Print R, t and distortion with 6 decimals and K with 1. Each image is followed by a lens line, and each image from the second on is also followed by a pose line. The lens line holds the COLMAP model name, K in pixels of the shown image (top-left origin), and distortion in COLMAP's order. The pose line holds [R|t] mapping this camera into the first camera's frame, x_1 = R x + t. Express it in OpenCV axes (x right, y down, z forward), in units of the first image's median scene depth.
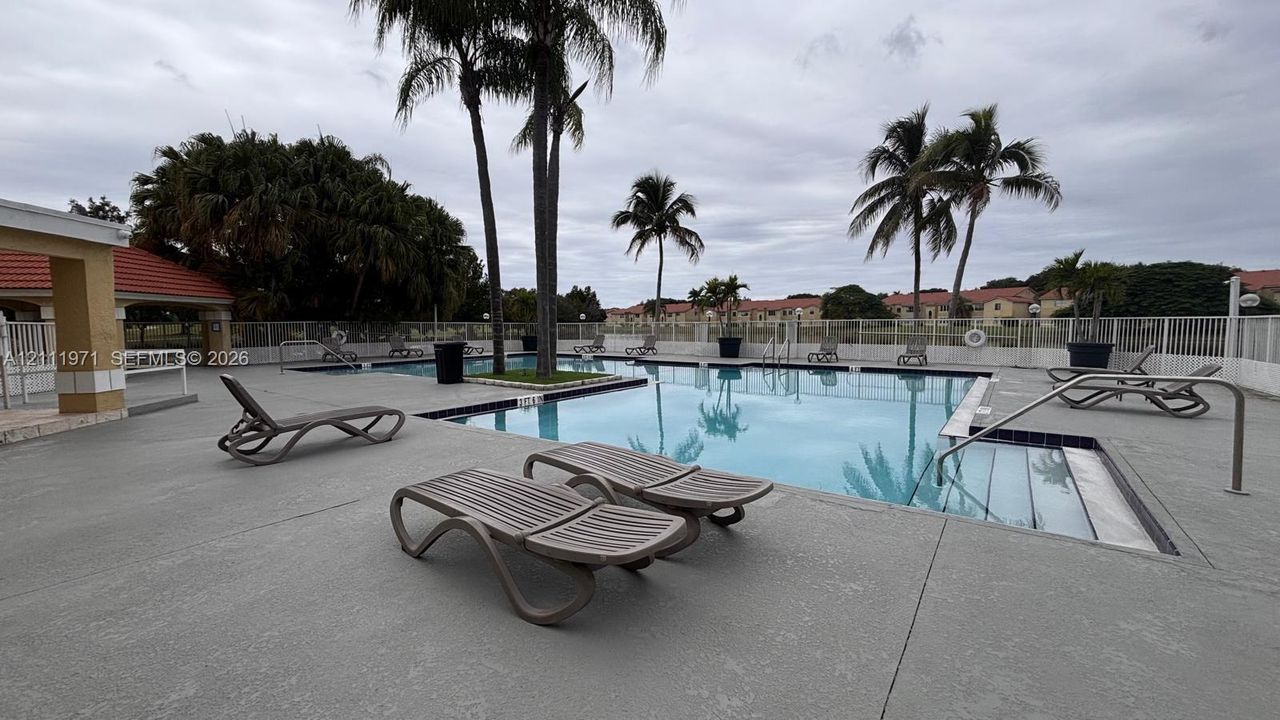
lens RADIAL K [[513.7, 0, 639.5], [0, 513.7, 344.2], [0, 0, 1]] dist [-0.000123, -0.007055]
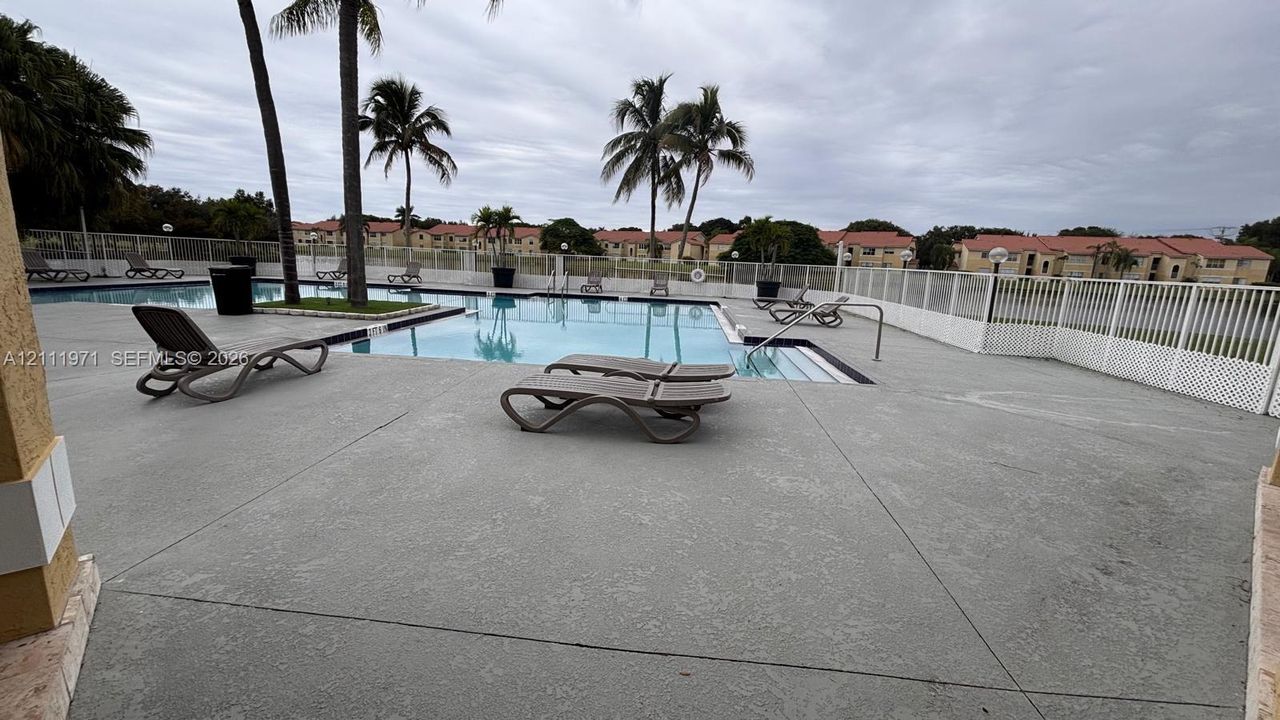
lens RADIAL K [[507.8, 0, 637.1], [0, 507.8, 360.8], [0, 0, 1]] dist [0.000894, -0.004639]
pose [[0.857581, -0.058949, 0.510959, -0.127243], [-0.029728, 0.986069, 0.163657, -0.003742], [-0.513488, -0.155539, 0.843882, -0.044554]]
